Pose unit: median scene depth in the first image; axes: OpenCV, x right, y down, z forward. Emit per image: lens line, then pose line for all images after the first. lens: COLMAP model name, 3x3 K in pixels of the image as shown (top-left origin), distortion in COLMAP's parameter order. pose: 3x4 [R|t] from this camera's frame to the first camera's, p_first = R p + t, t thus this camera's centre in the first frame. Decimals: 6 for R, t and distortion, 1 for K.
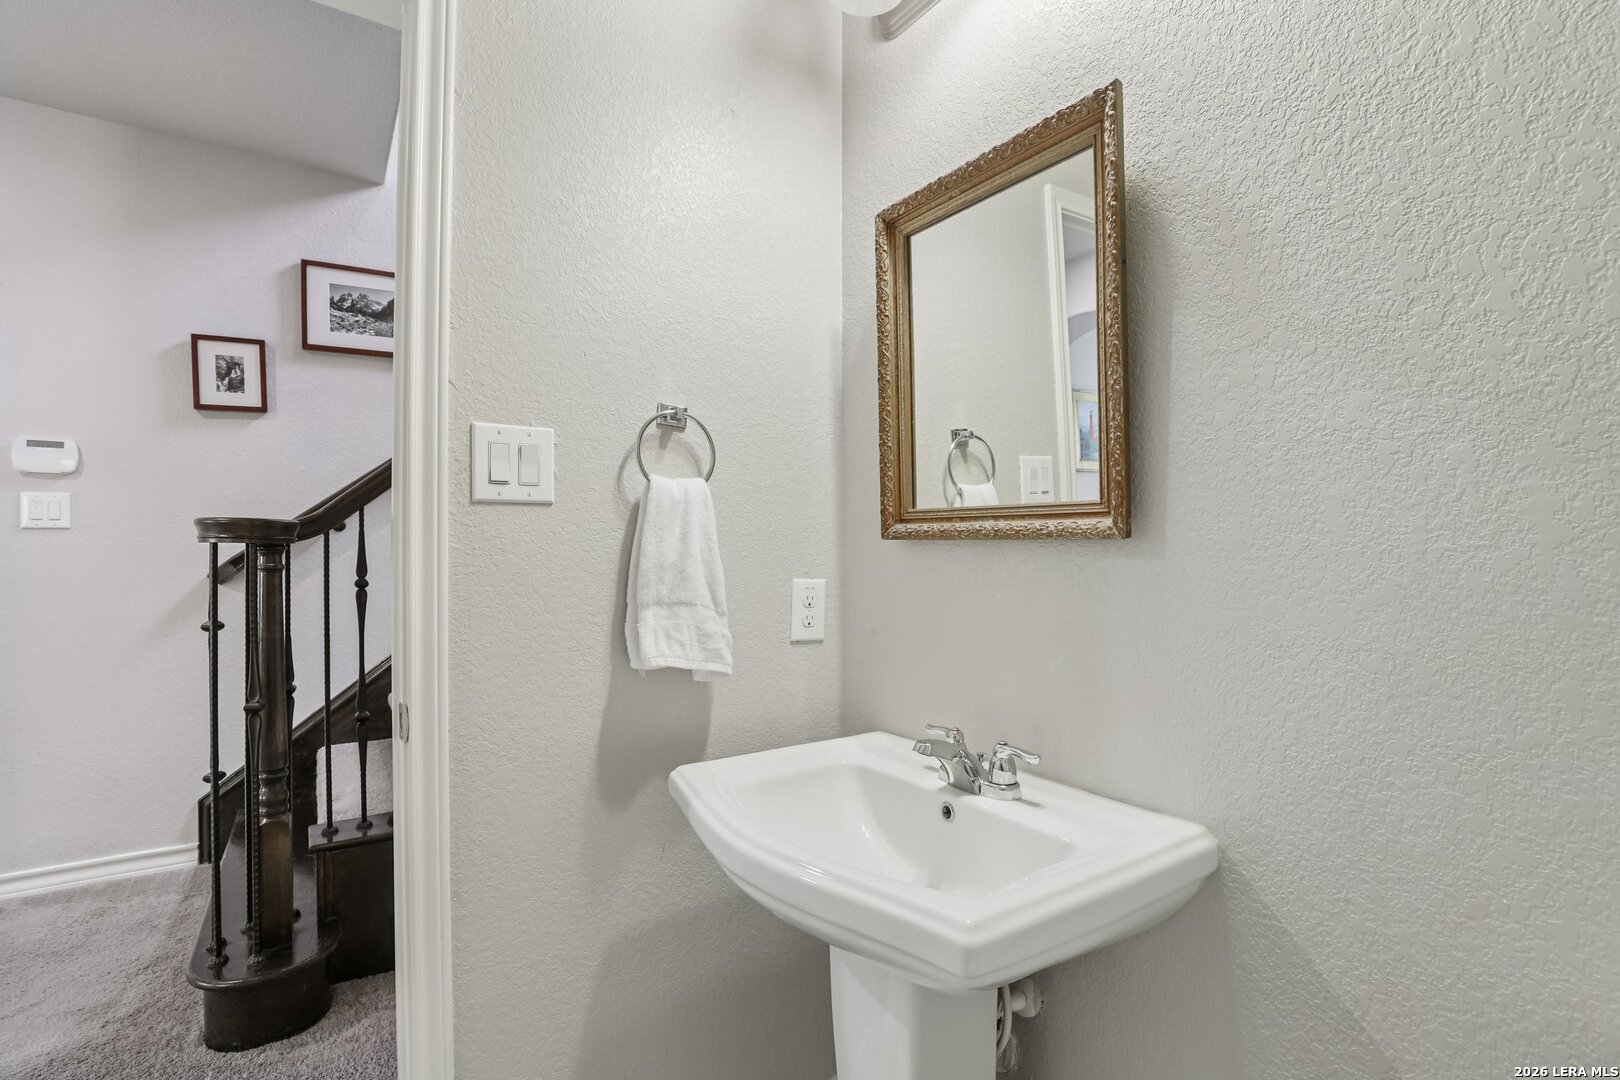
lens RADIAL K [[749.5, 0, 817.9], [0, 749.5, 548.4], [0, 0, 1]] dist [-0.038404, 0.007838]
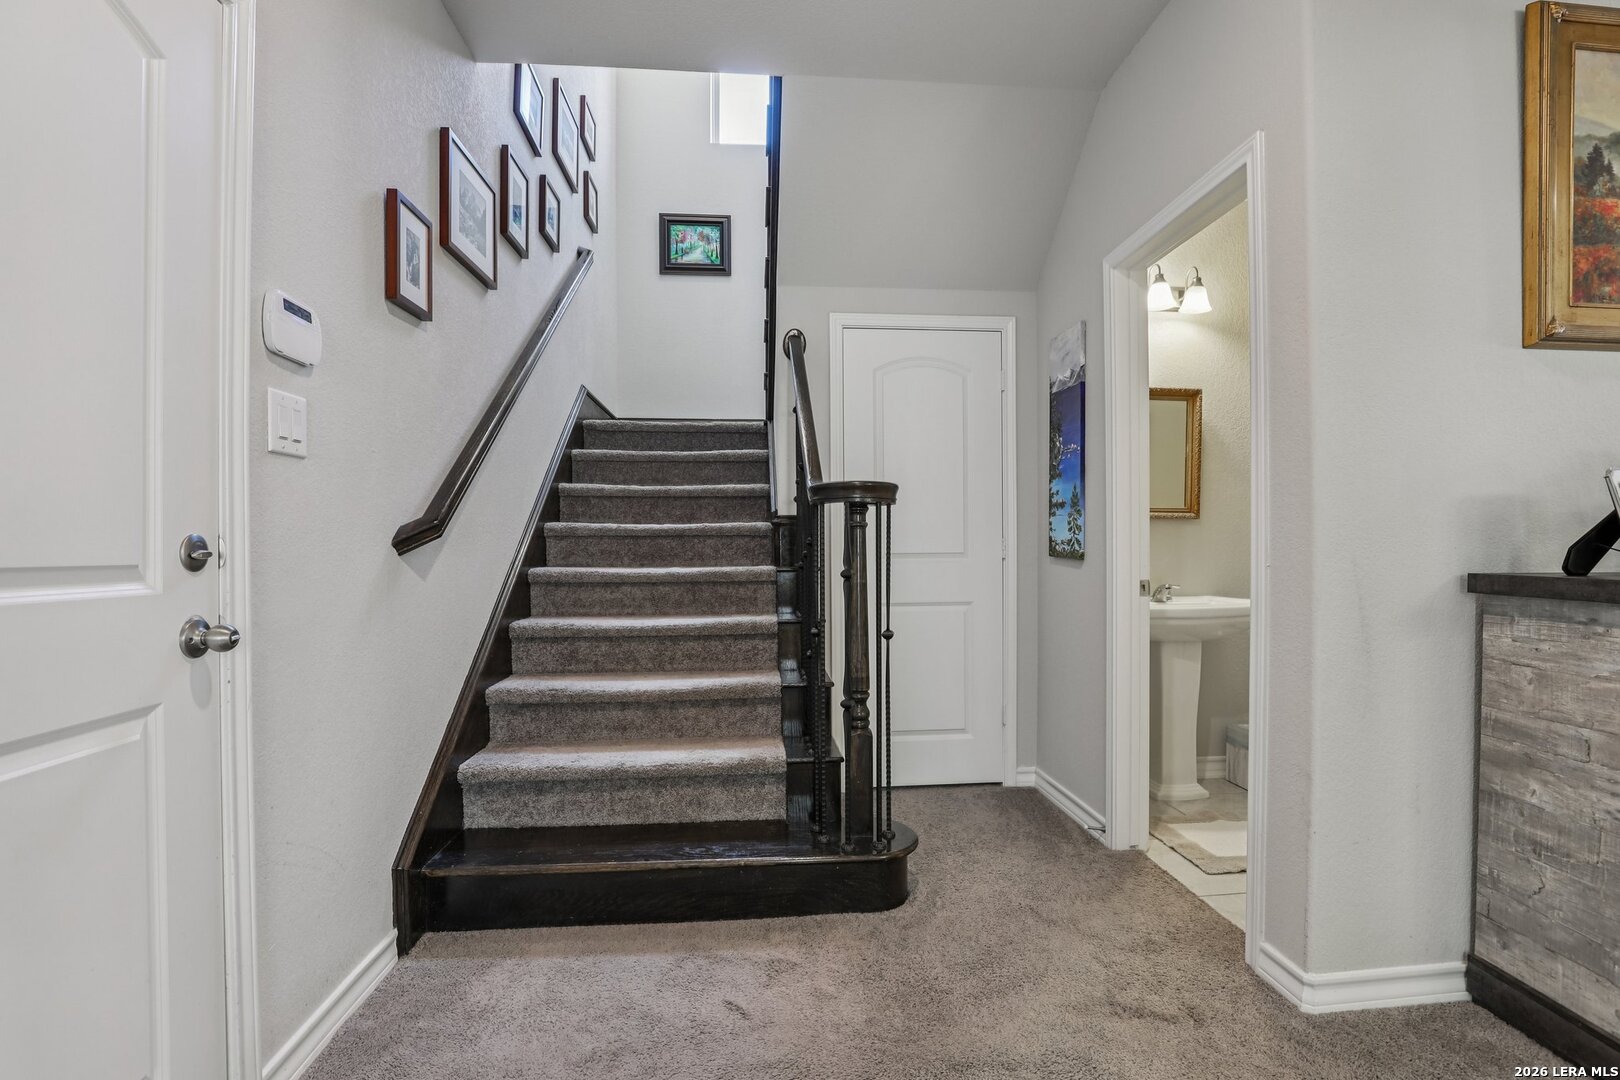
lens RADIAL K [[749.5, 0, 817.9], [0, 749.5, 548.4], [0, 0, 1]] dist [-0.038404, 0.007838]
pose [[0.482125, -0.004653, 0.876090, -1.392641], [-0.004496, 0.999960, 0.007786, 0.041339], [-0.876091, -0.007693, 0.482084, 0.347136]]
